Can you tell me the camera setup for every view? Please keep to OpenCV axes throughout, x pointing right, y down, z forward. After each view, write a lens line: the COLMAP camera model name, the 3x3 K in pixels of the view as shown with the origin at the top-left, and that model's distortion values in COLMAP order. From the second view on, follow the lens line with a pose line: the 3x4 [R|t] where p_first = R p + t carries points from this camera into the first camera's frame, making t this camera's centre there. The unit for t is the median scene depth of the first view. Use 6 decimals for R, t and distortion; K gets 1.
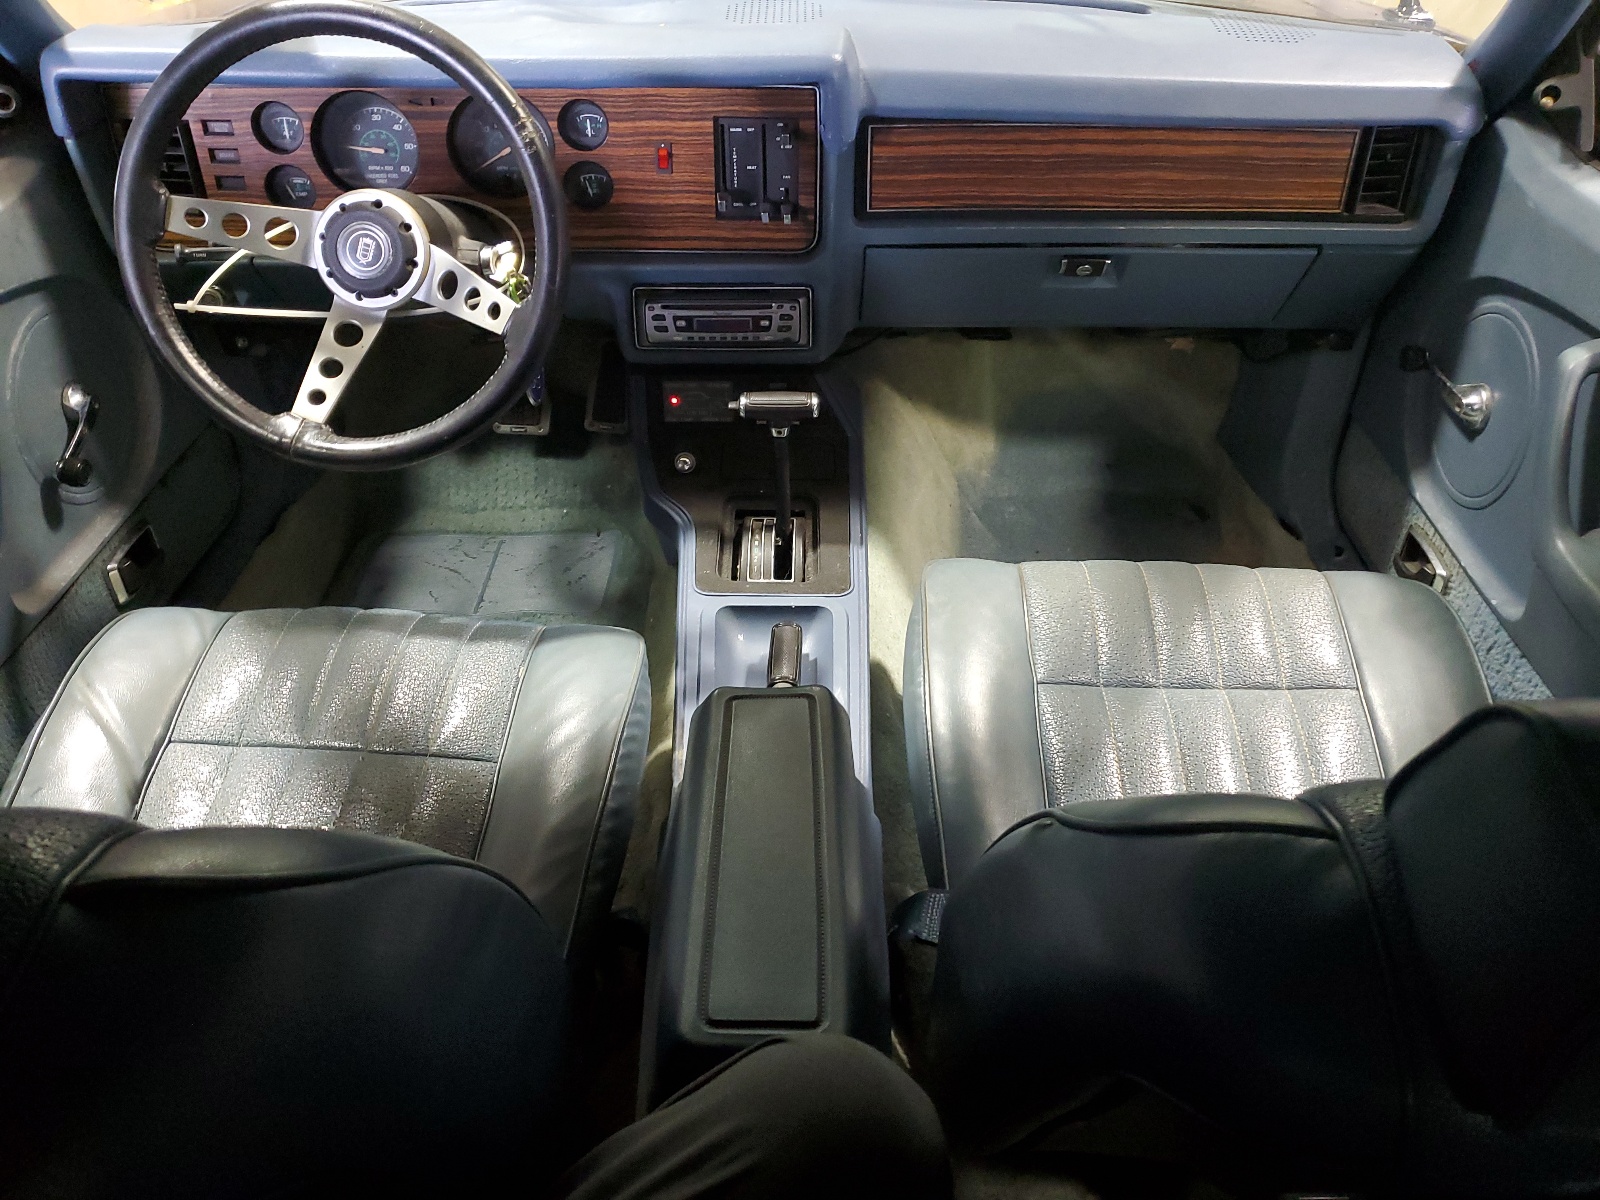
lens RADIAL K [[1221.0, 0, 800.9], [0, 1221.0, 534.7], [0, 0, 1]] dist [0.004717, 0.001291]
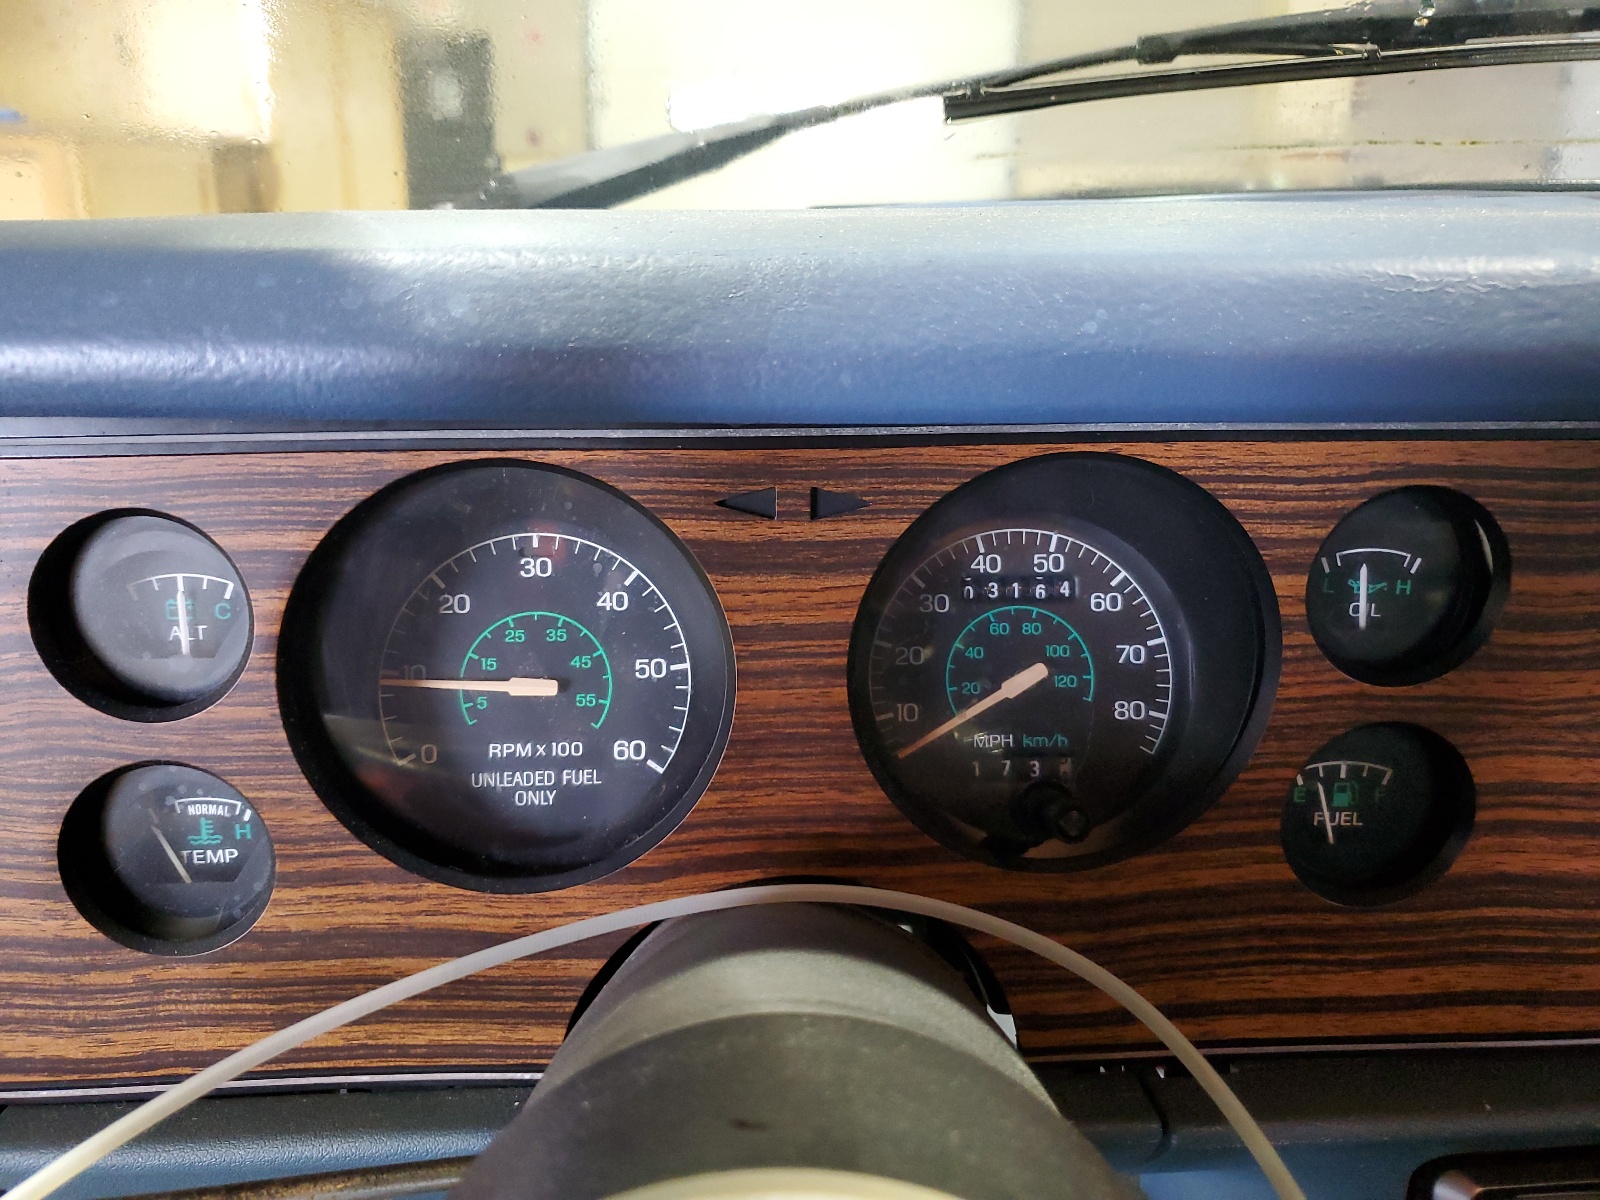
lens RADIAL K [[1221.0, 0, 800.9], [0, 1221.0, 534.7], [0, 0, 1]] dist [0.004717, 0.001291]
pose [[0.998885, -0.011582, 0.045769, -0.302382], [0.026267, 0.941878, -0.334927, -0.257533], [-0.039230, 0.335756, 0.941132, 0.745781]]
